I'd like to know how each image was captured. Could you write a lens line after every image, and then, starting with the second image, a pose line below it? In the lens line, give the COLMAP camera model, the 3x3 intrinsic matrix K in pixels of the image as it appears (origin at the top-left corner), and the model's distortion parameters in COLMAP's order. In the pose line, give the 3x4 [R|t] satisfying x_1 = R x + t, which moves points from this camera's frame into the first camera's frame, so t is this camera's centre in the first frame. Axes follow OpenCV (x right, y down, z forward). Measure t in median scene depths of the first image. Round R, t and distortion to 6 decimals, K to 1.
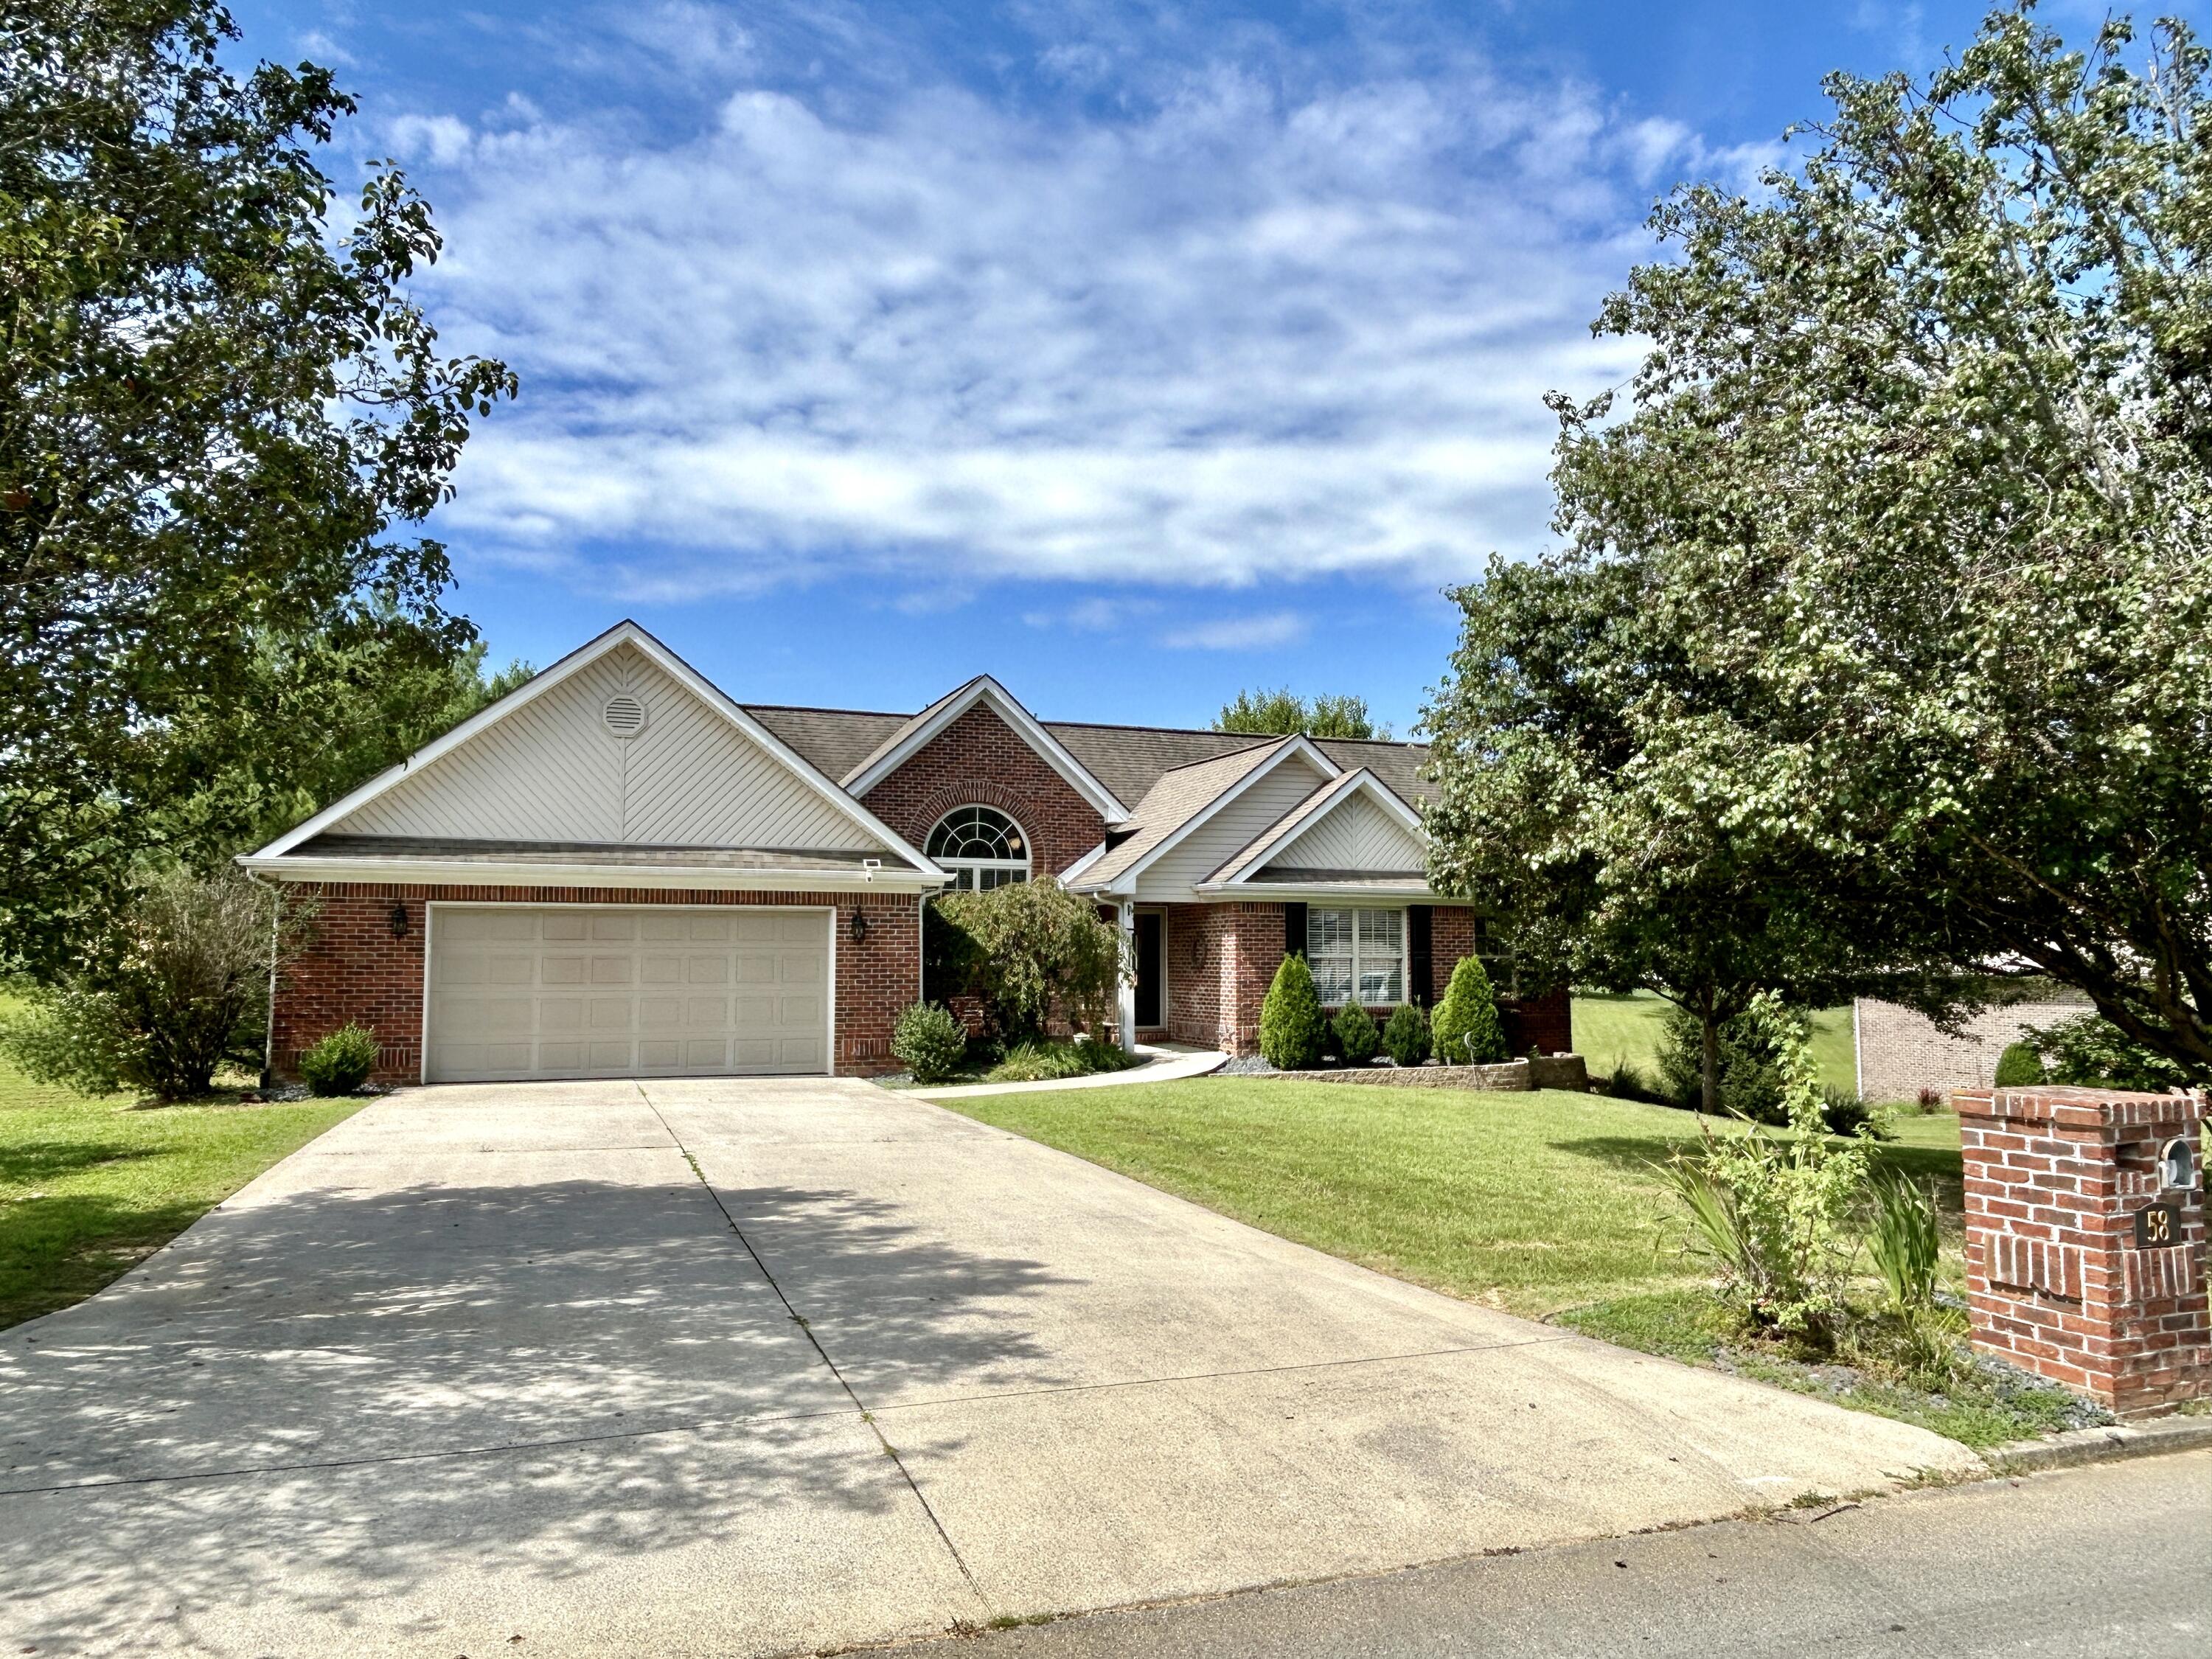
lens RADIAL K [[1616.8, 0, 1110.7], [0, 1616.8, 850.7], [0, 0, 1]] dist [0.004494, -0.021325]
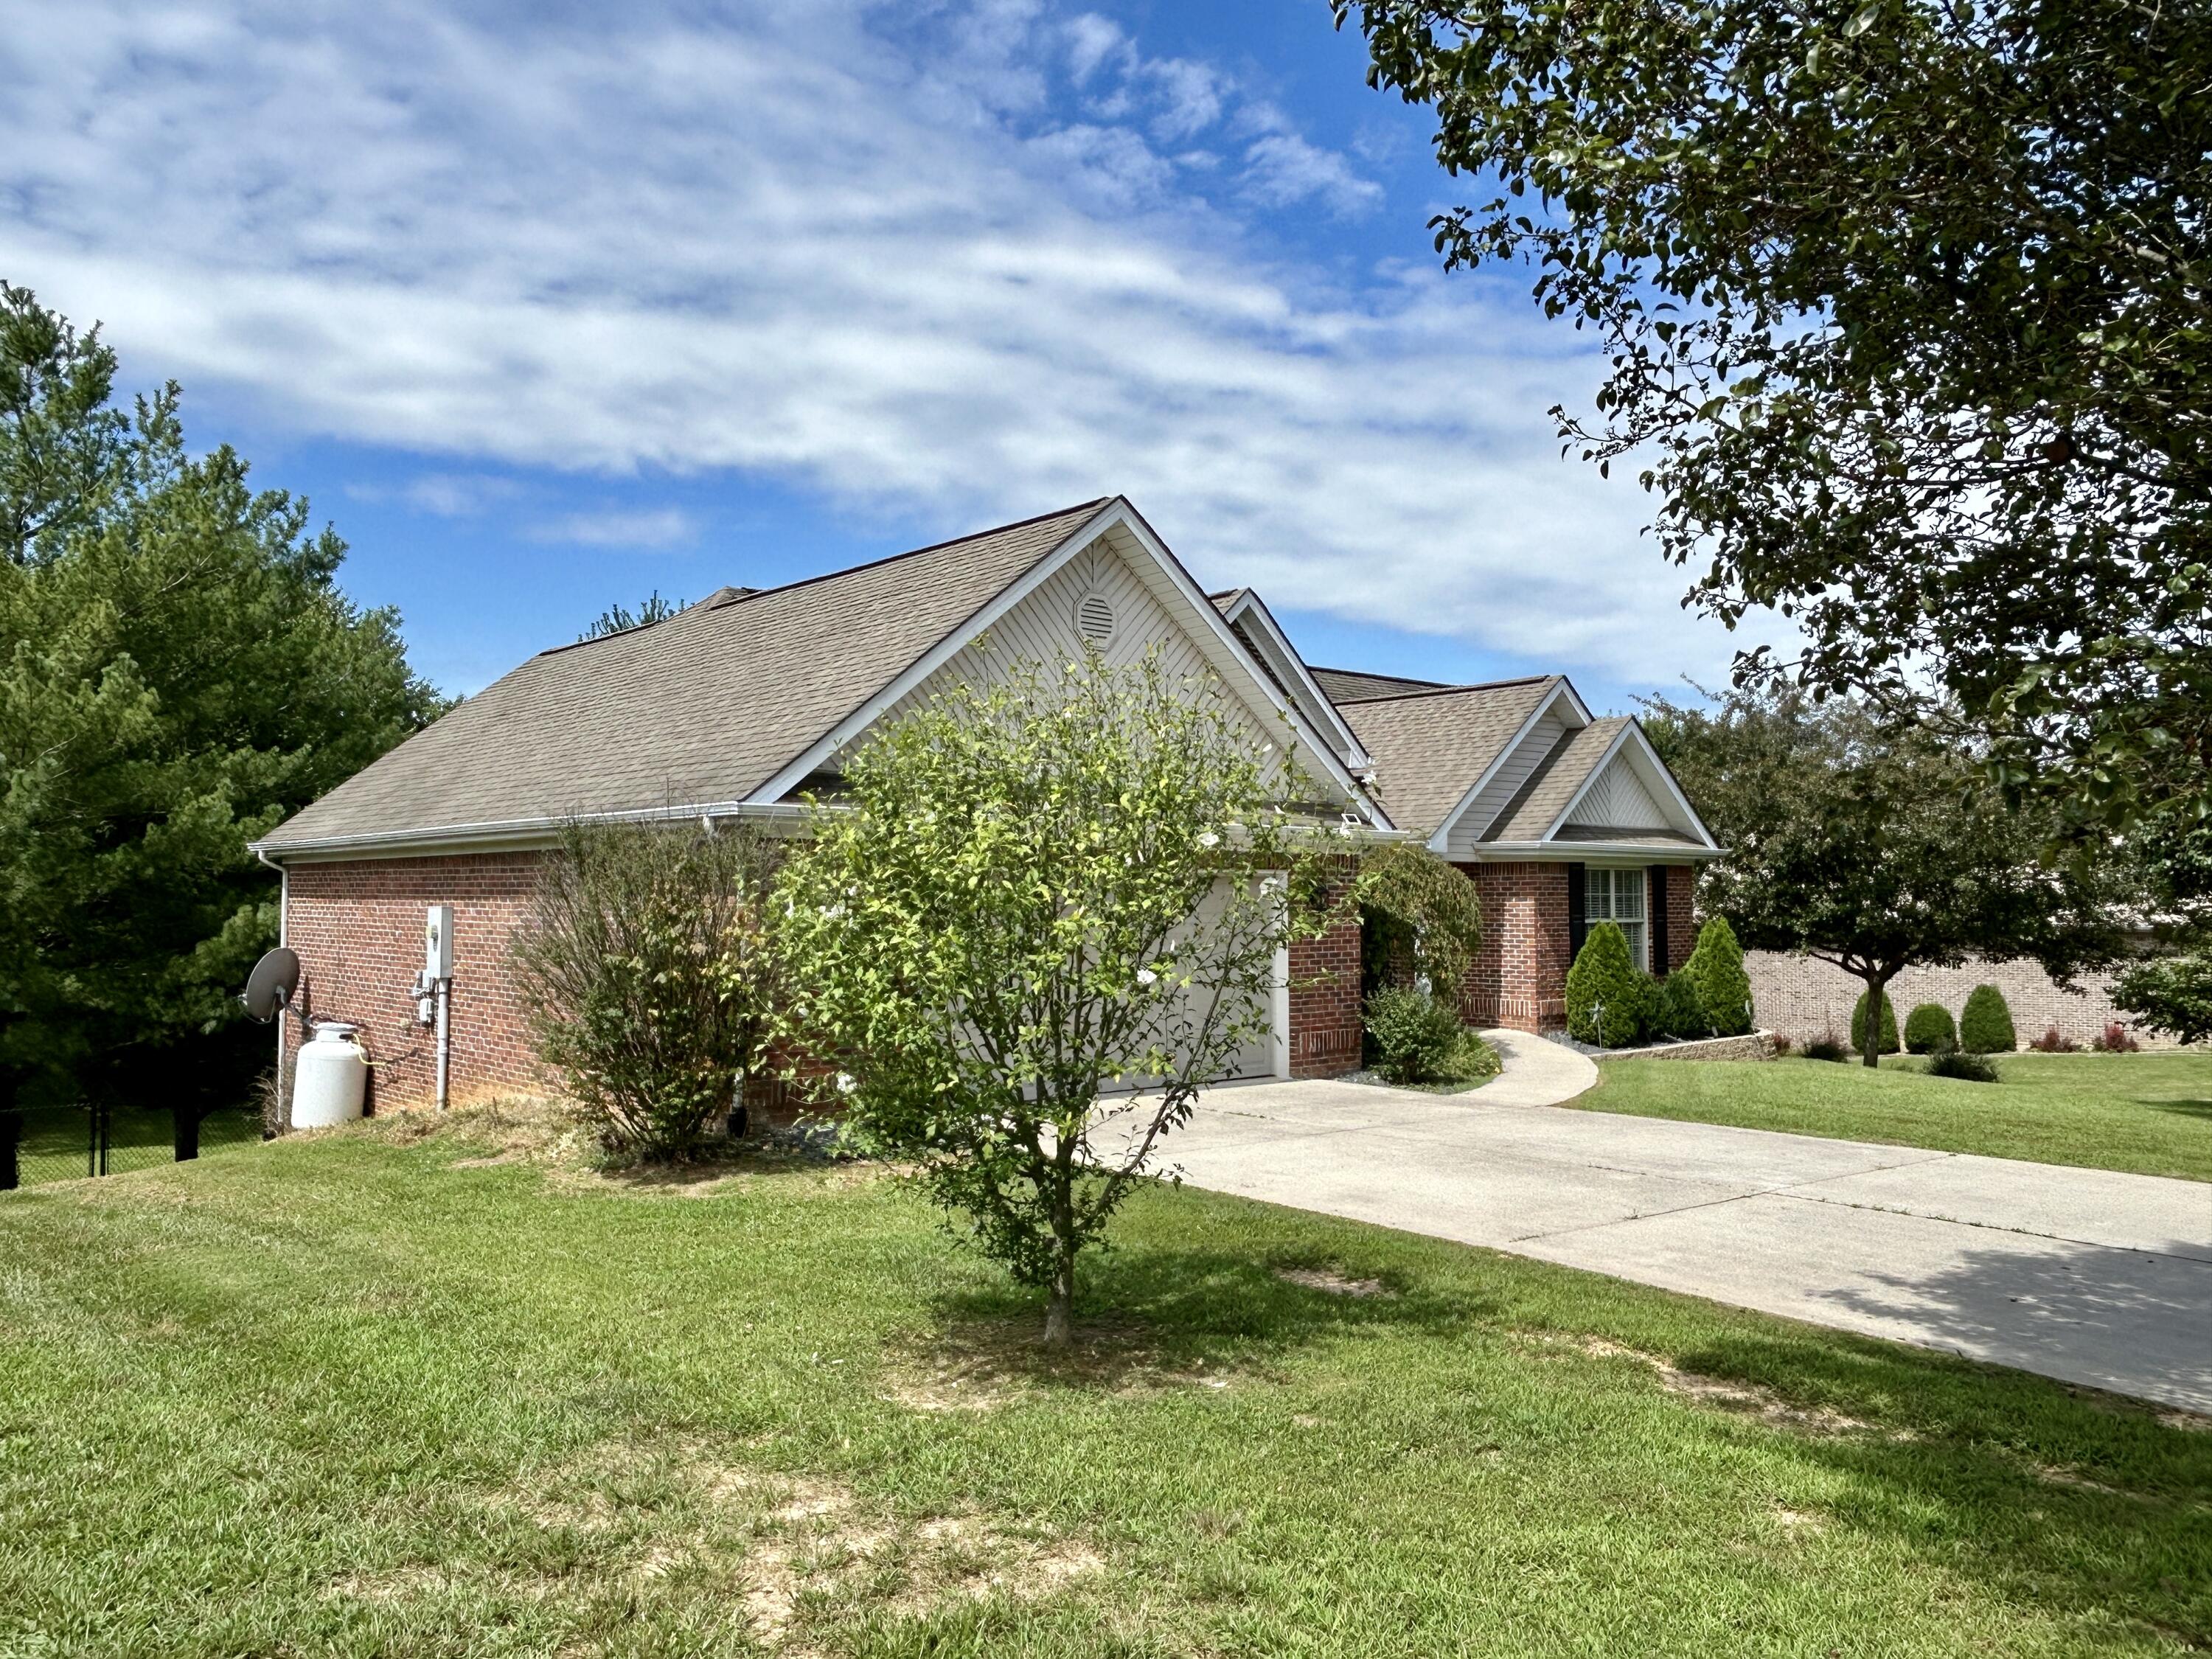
lens RADIAL K [[1775.1, 0, 1198.4], [0, 1775.1, 860.9], [0, 0, 1]] dist [-0.005827, -0.004778]
pose [[0.917106, 0.001816, 0.398640, -0.465958], [-0.018760, 0.999078, 0.038606, -0.003658], [-0.398202, -0.042884, 0.916295, 0.162838]]
